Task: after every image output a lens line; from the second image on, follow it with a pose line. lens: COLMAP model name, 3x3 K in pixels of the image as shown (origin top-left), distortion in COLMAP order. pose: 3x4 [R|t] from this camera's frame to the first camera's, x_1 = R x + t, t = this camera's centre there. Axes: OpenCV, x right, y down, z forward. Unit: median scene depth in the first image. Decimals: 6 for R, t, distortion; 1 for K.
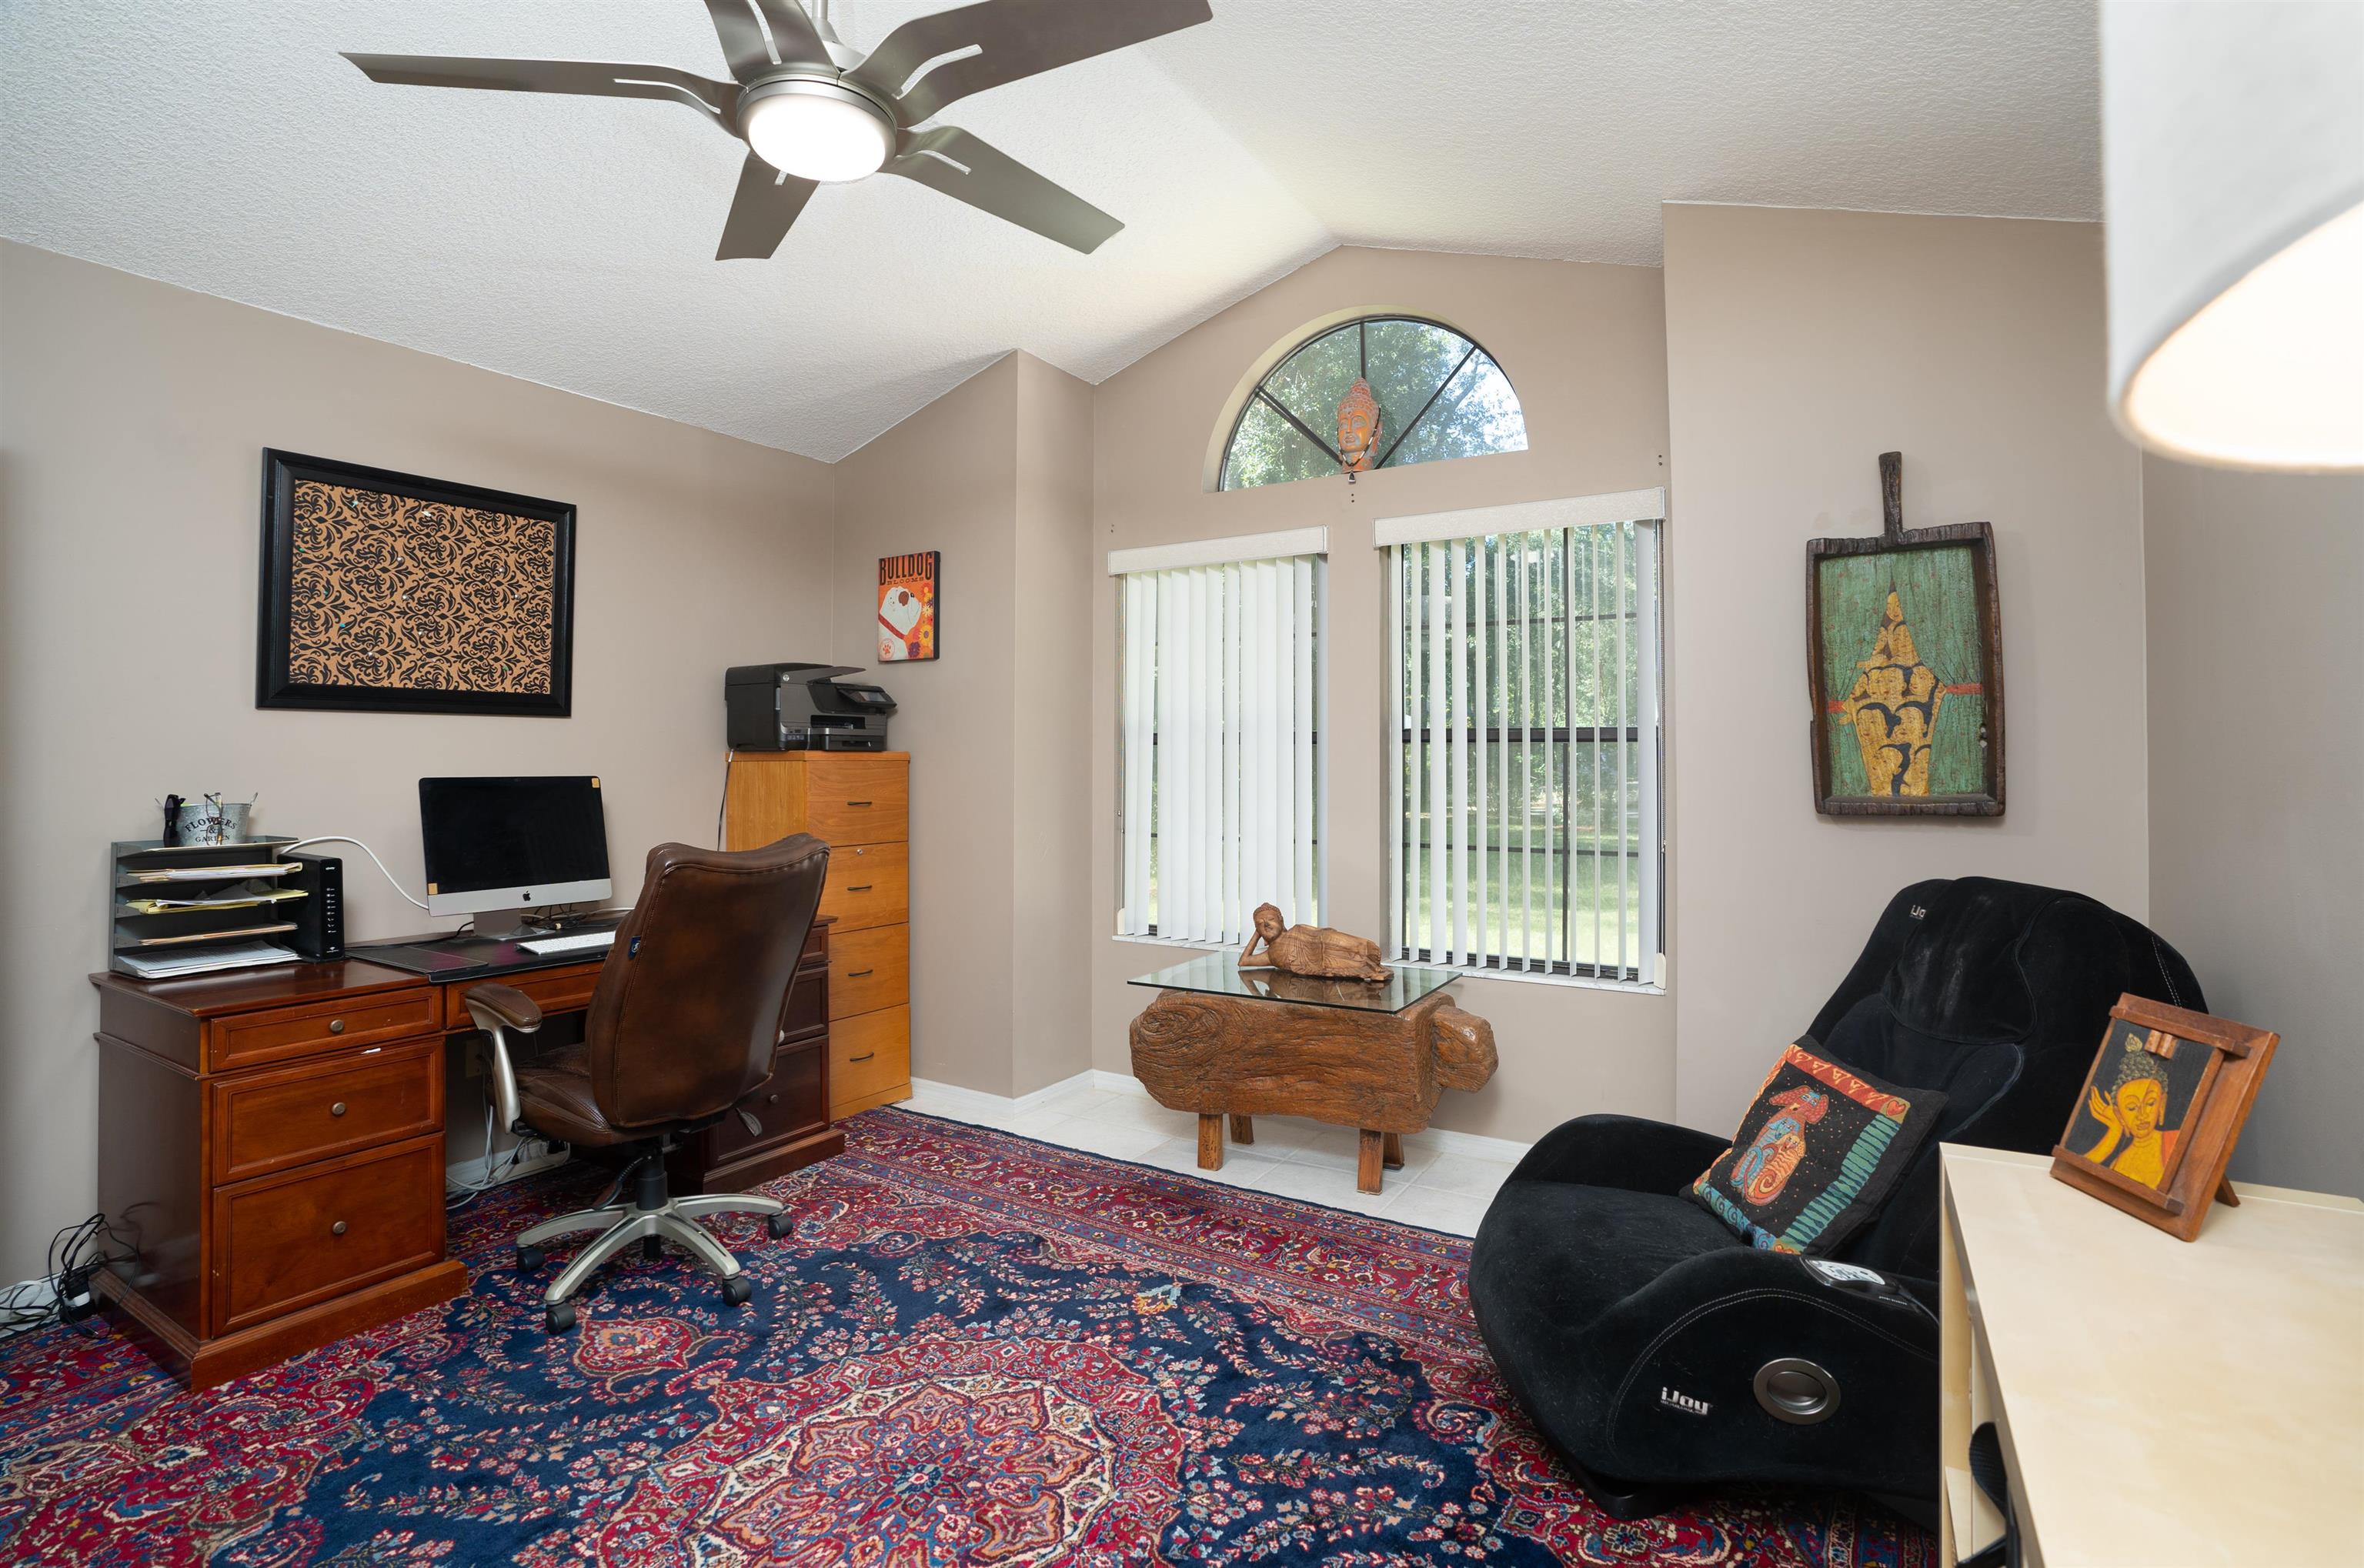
lens RADIAL K [[1139.5, 0, 1183.7], [0, 1139.5, 714.3], [0, 0, 1]] dist [-0.075715, 0.028015]
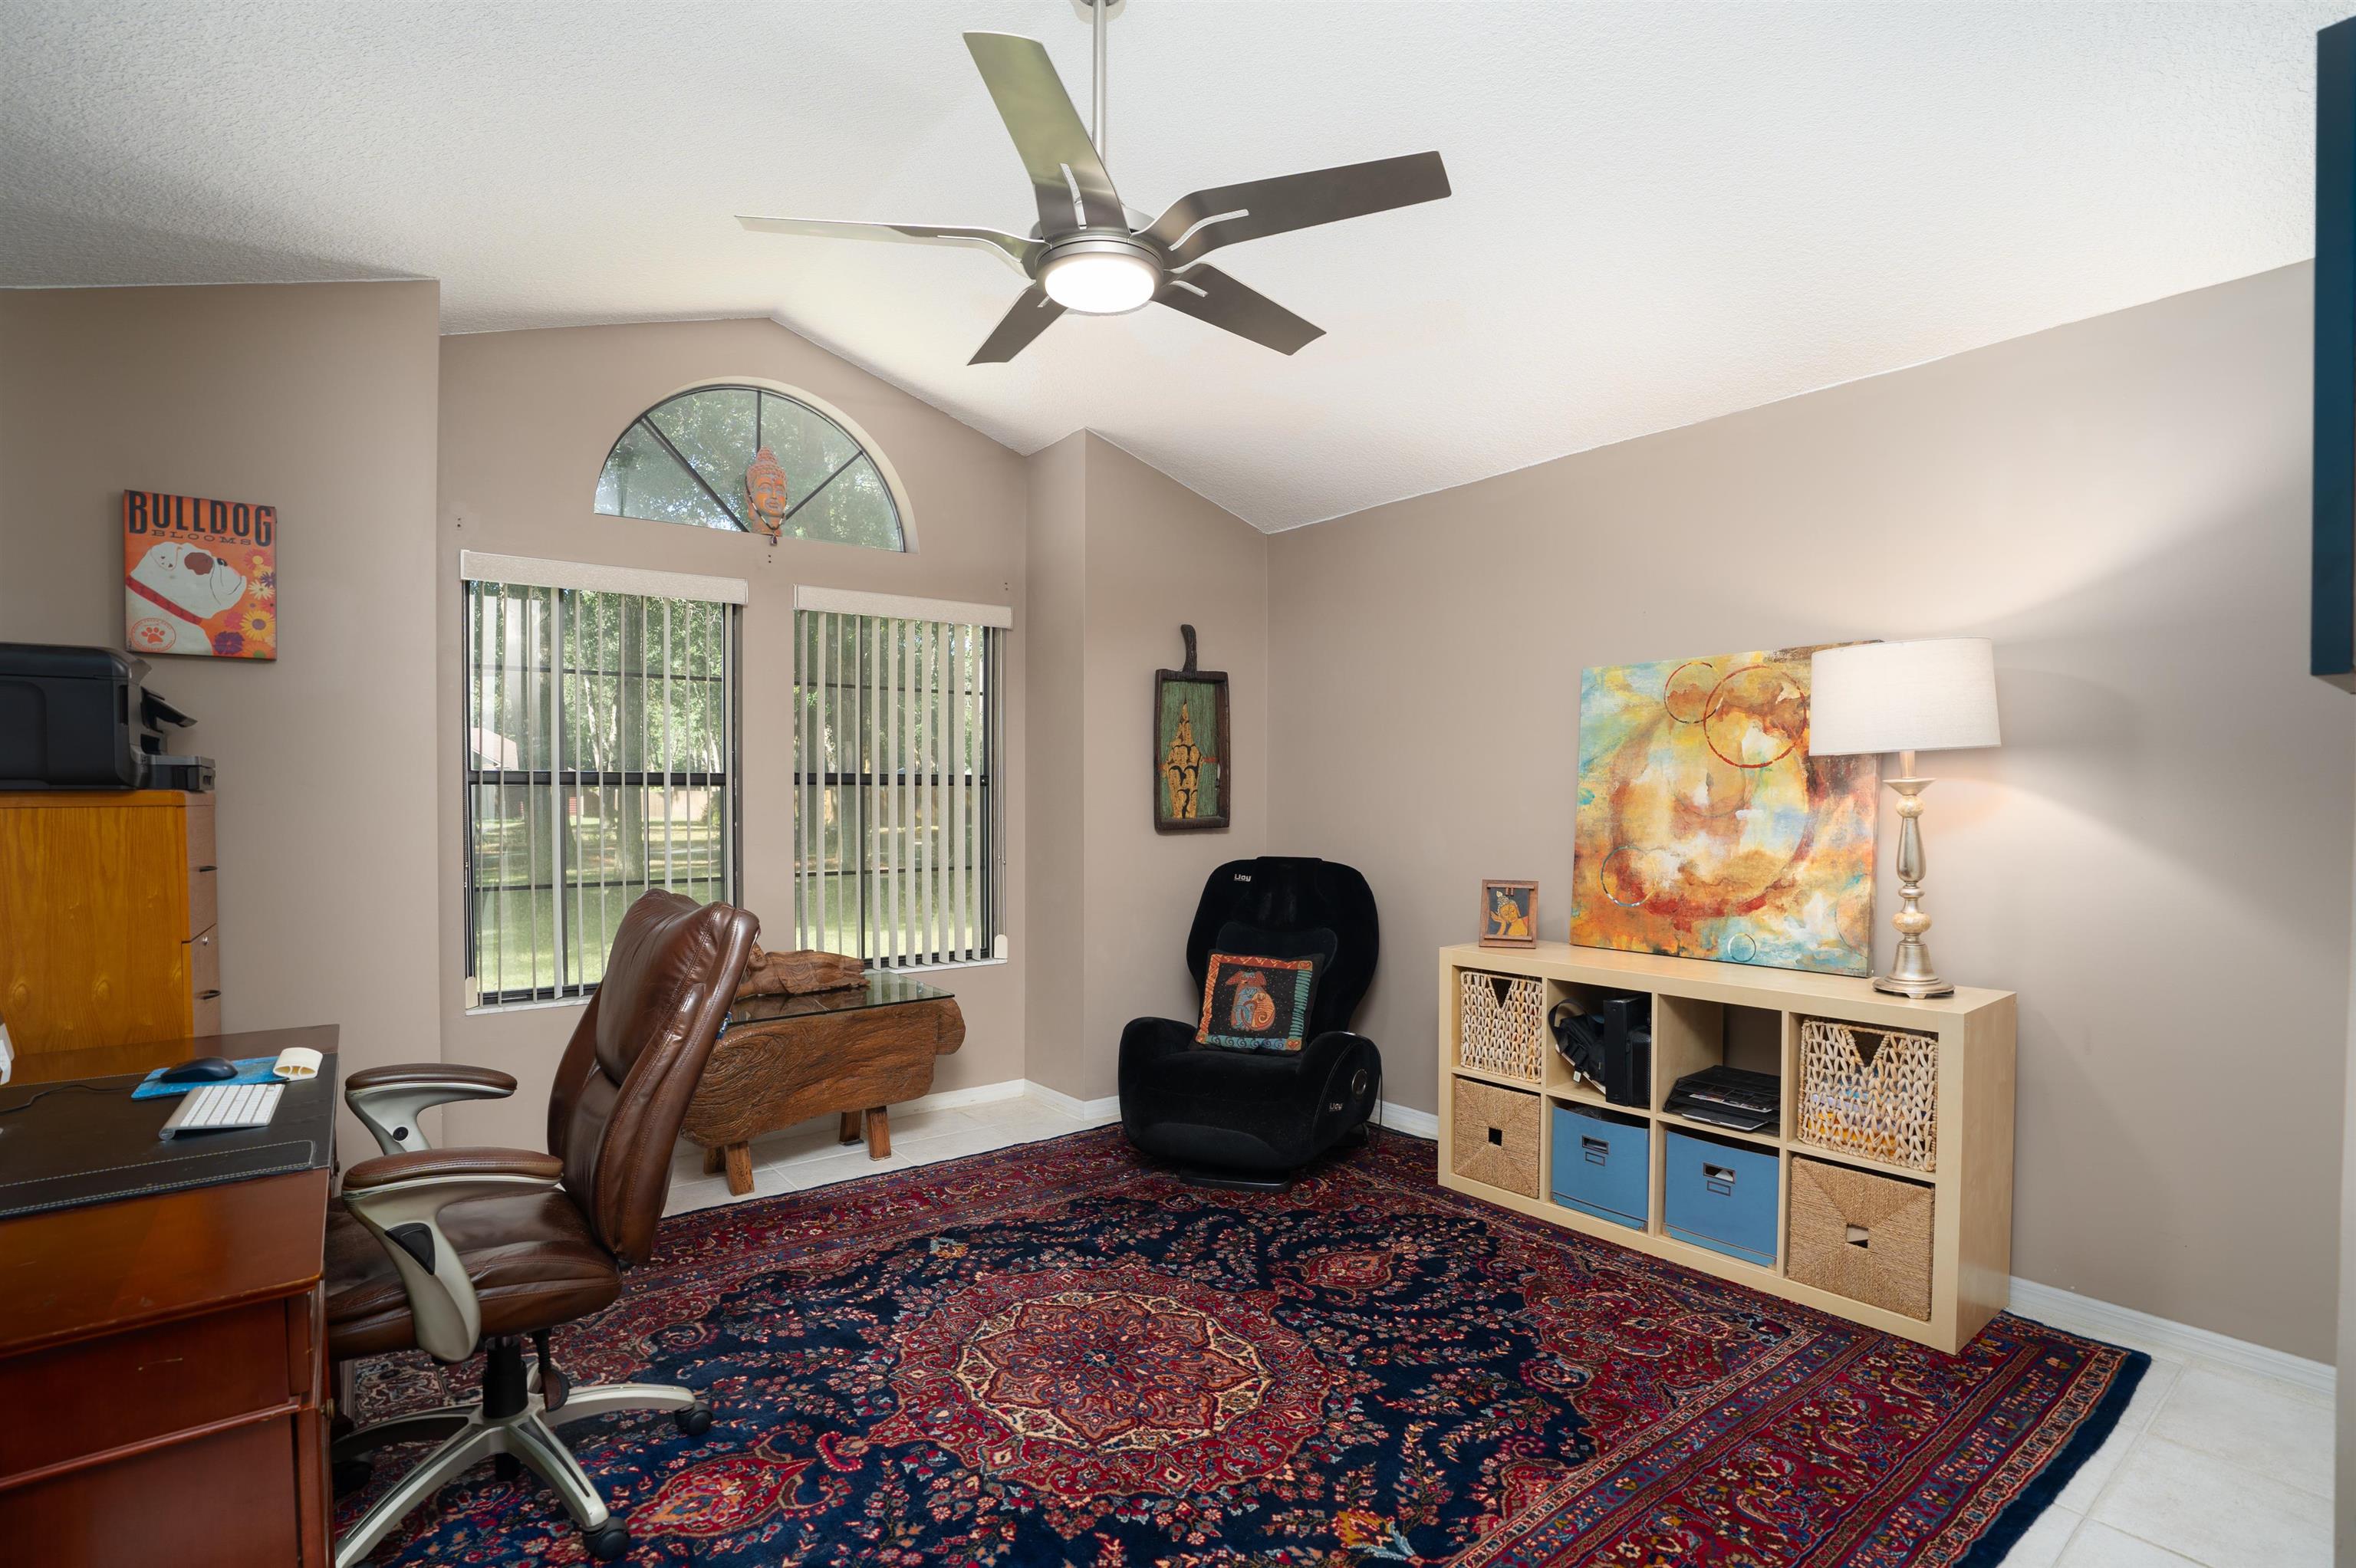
lens RADIAL K [[1117.6, 0, 1246.2], [0, 1117.6, 780.1], [0, 0, 1]] dist [-0.073559, 0.028728]
pose [[0.320337, 0.009564, 0.947256, -1.040116], [-0.034484, 0.999404, 0.001571, 0.005995], [-0.946676, -0.033169, 0.320475, 0.329732]]
